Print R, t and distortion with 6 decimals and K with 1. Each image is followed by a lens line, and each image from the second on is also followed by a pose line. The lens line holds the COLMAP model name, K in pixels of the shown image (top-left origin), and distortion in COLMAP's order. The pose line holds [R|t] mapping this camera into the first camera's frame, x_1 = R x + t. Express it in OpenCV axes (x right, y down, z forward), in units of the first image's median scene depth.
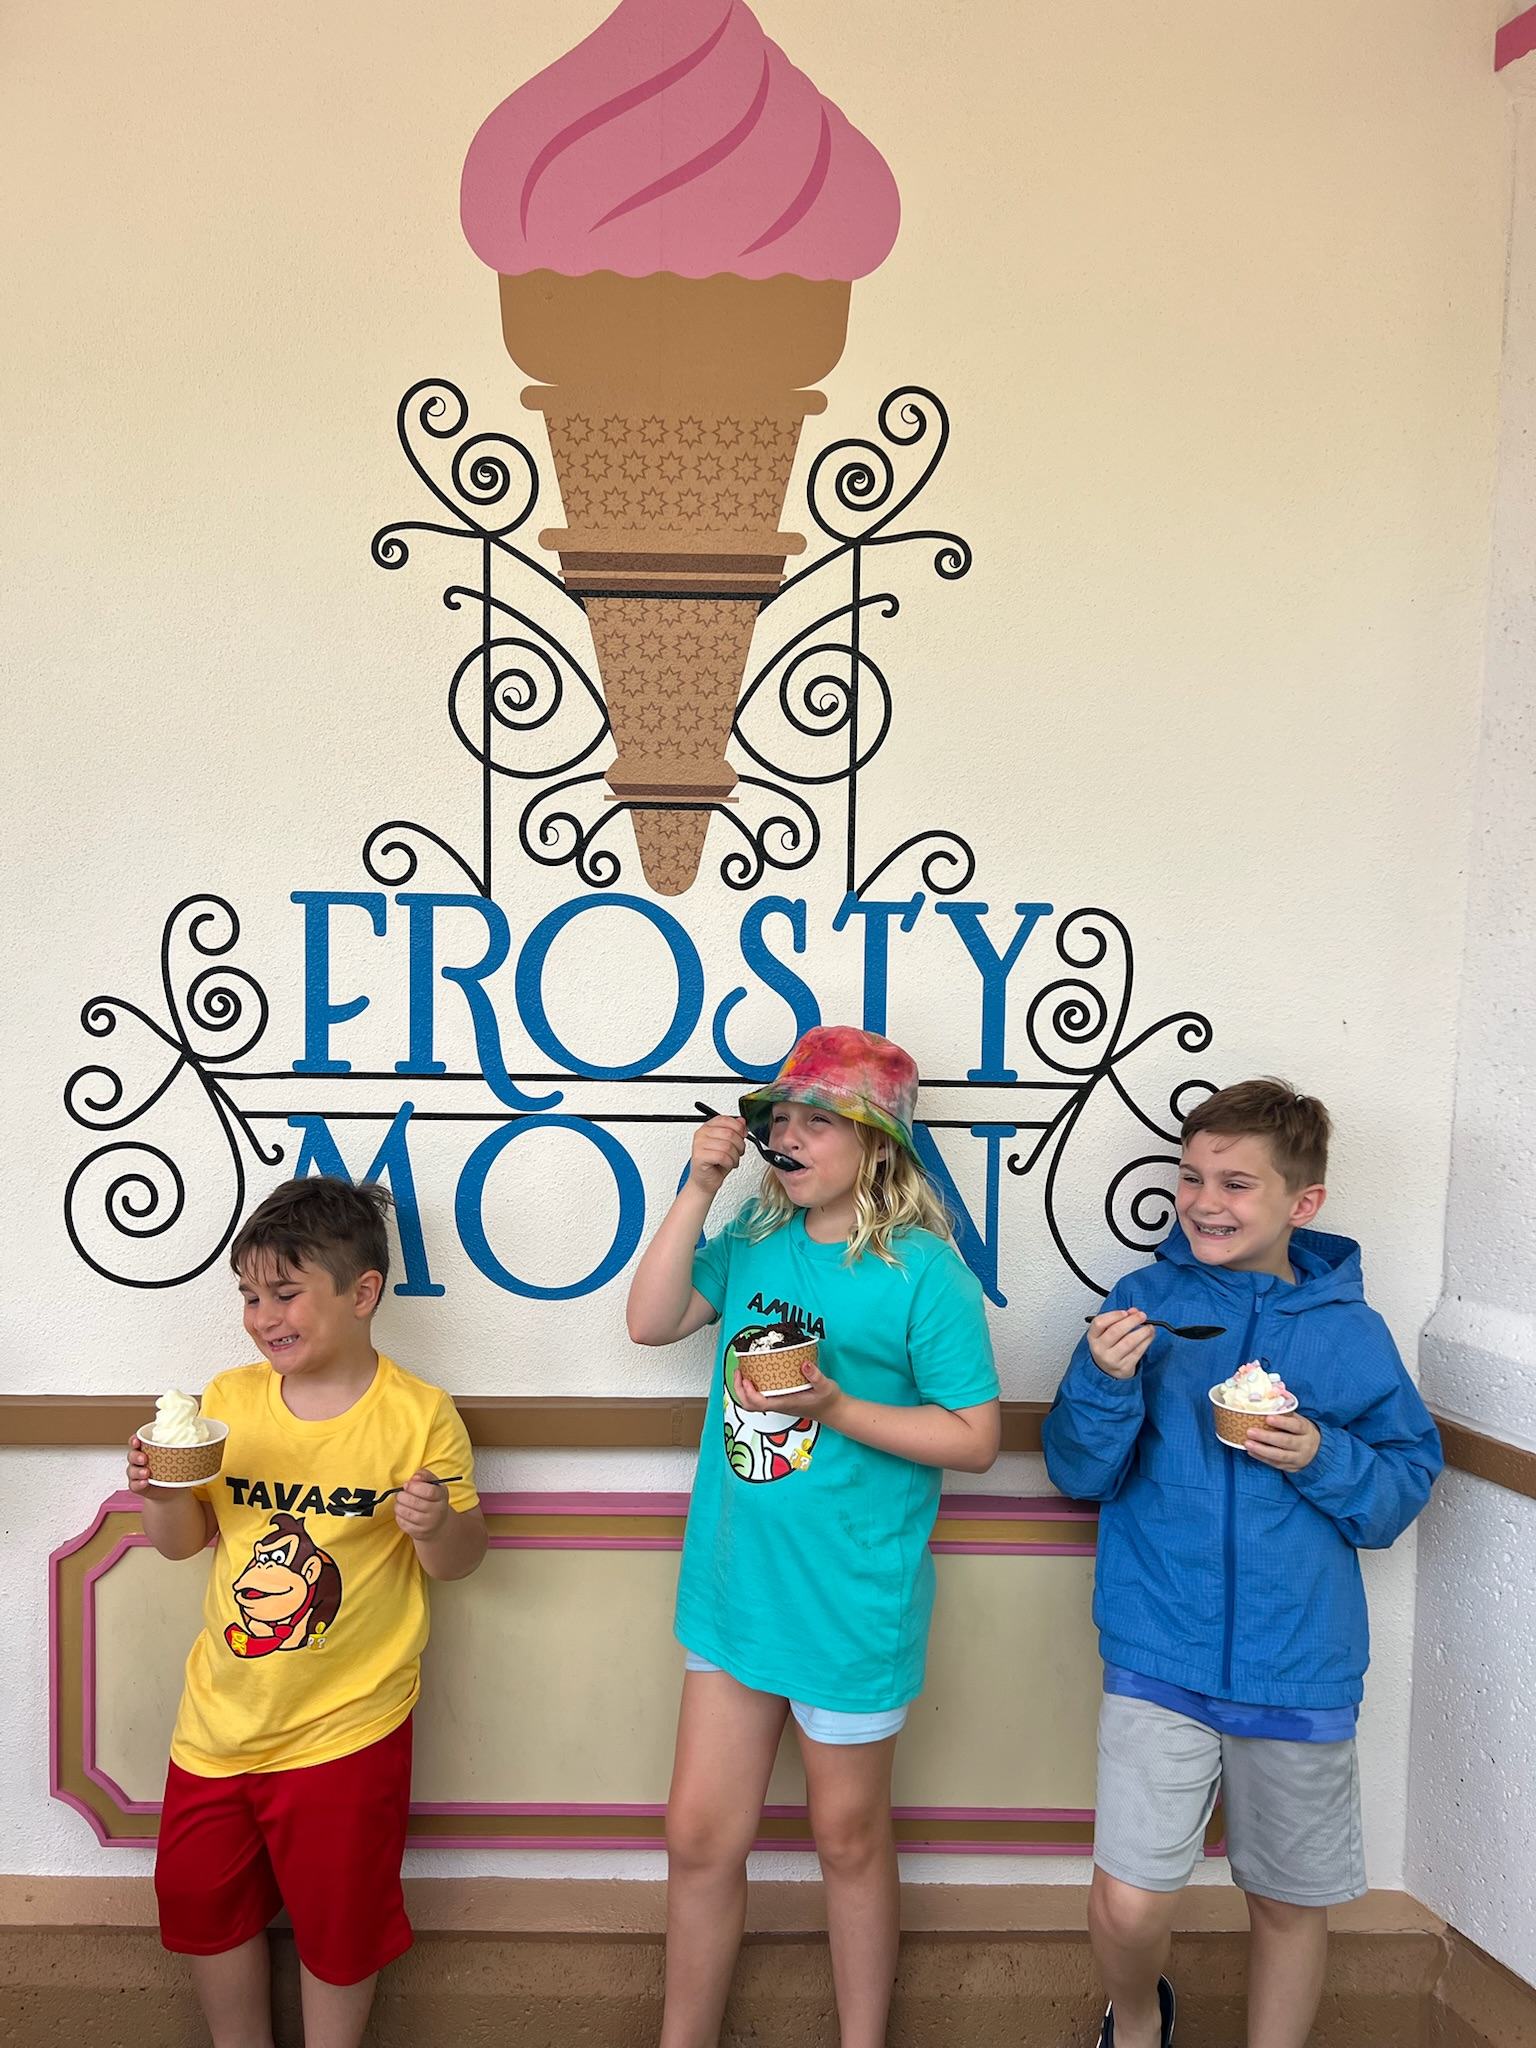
lens RADIAL K [[1593.3, 0, 779.4], [0, 1593.3, 1022.1], [0, 0, 1]] dist [0.001863, 0.013880]
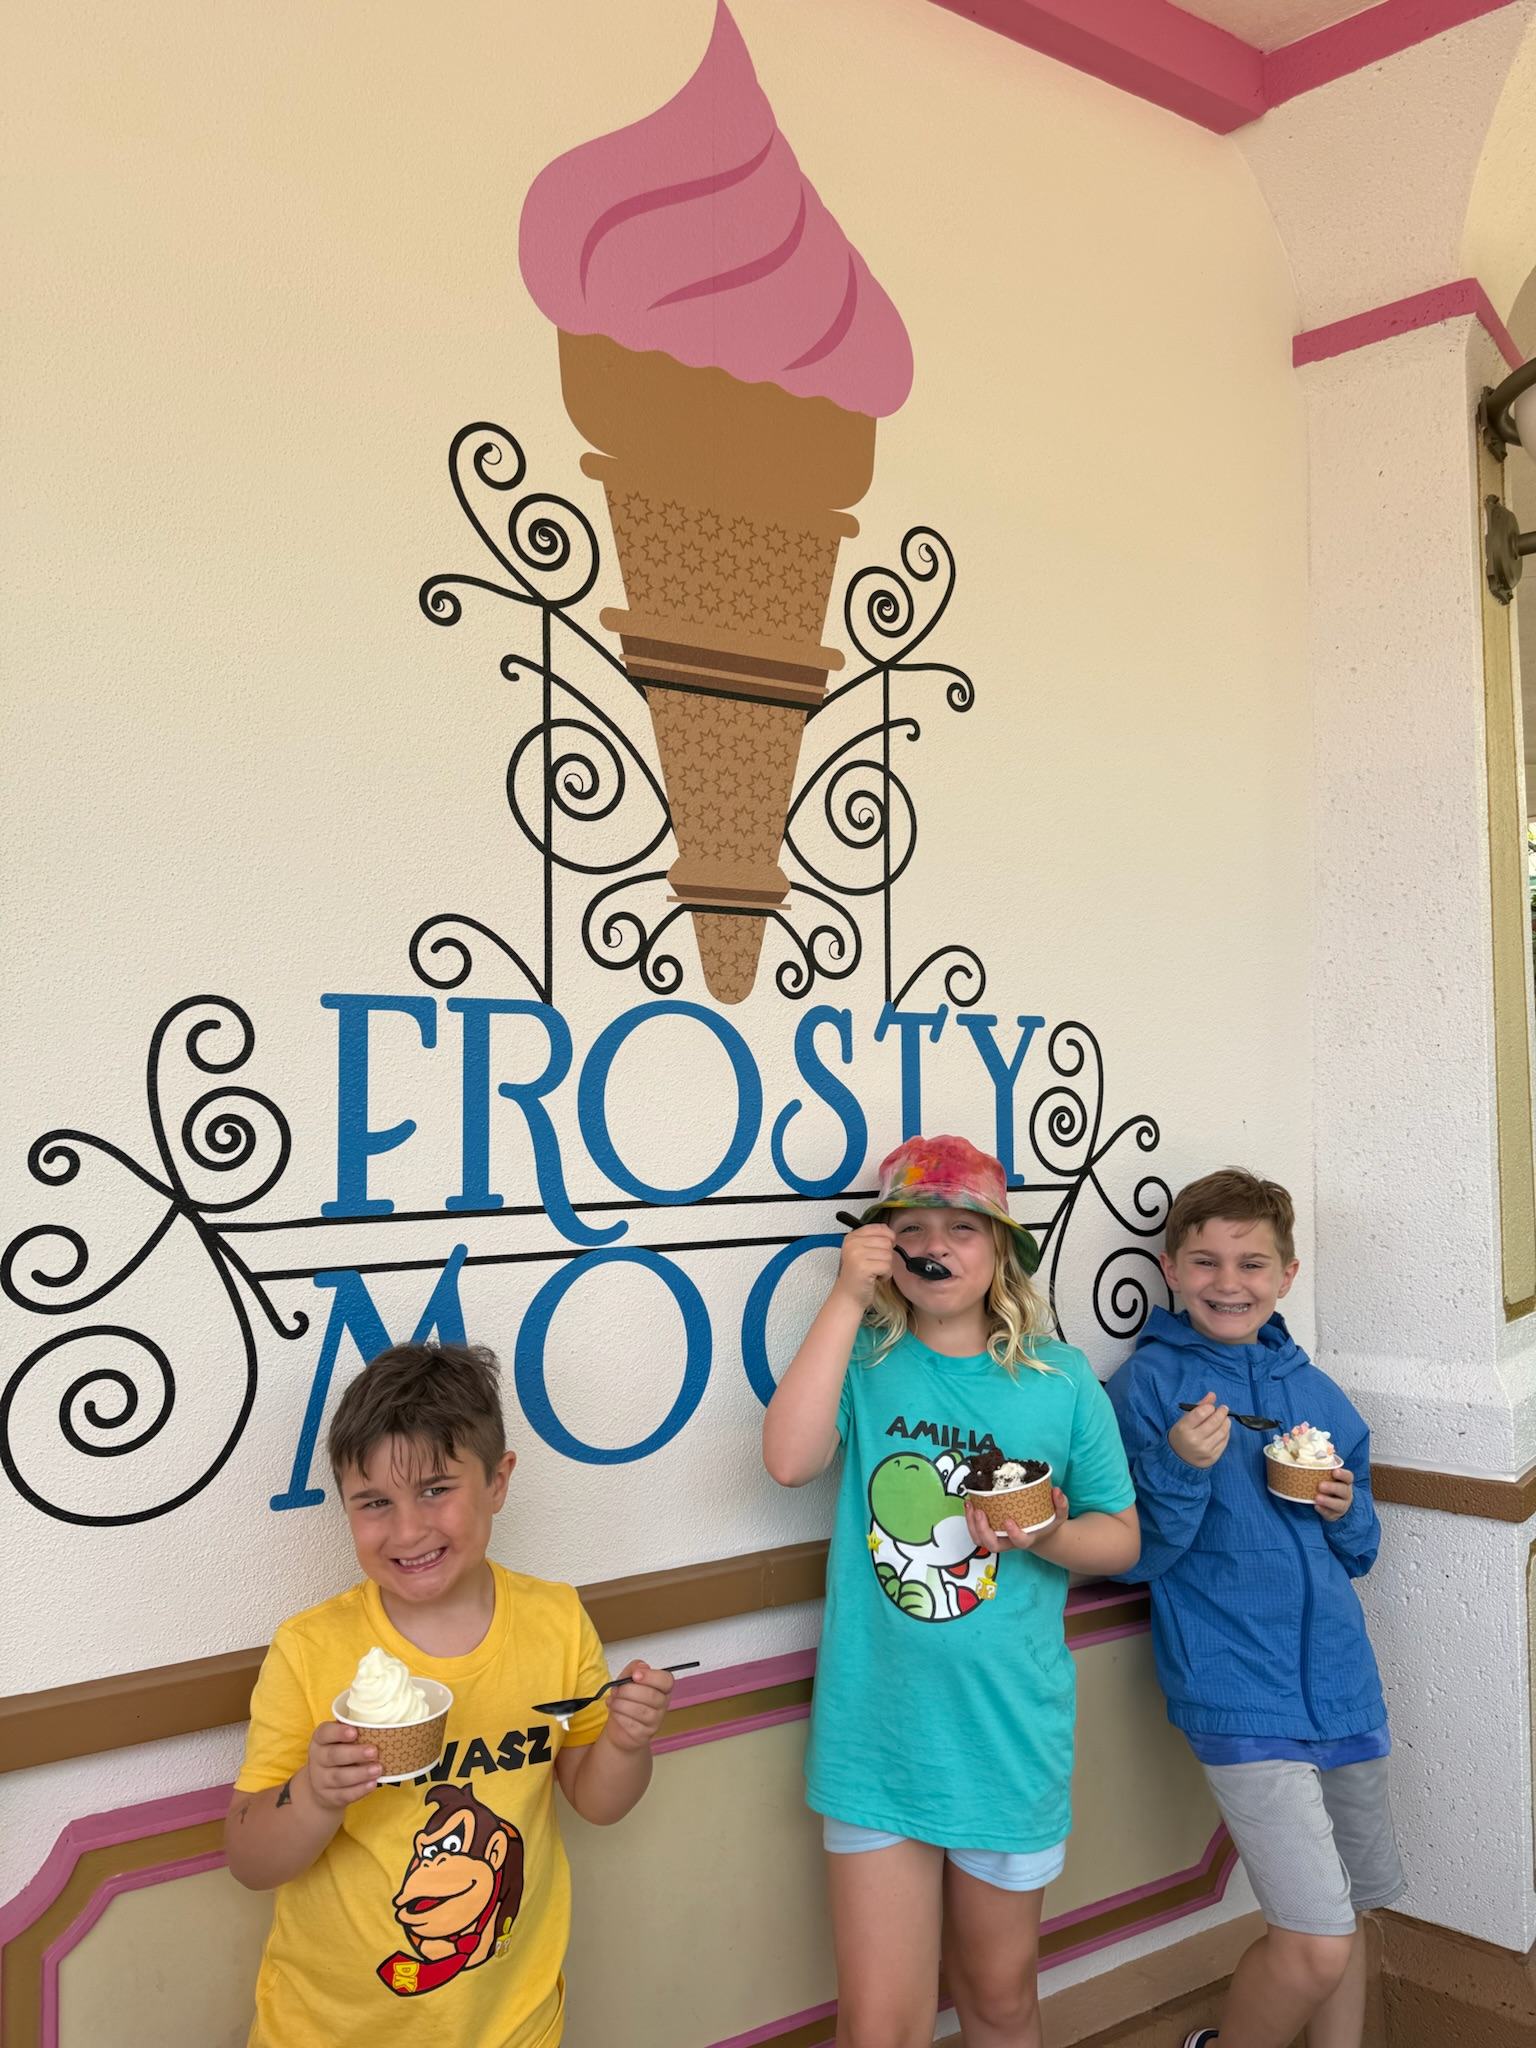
lens RADIAL K [[1476.0, 0, 774.4], [0, 1476.0, 1013.0], [0, 0, 1]] dist [0.040027, -0.046574]
pose [[0.861194, 0.010841, 0.508161, -0.494016], [0.038868, 0.995440, -0.087106, 0.002887], [-0.506789, 0.094767, 0.856846, 0.237608]]
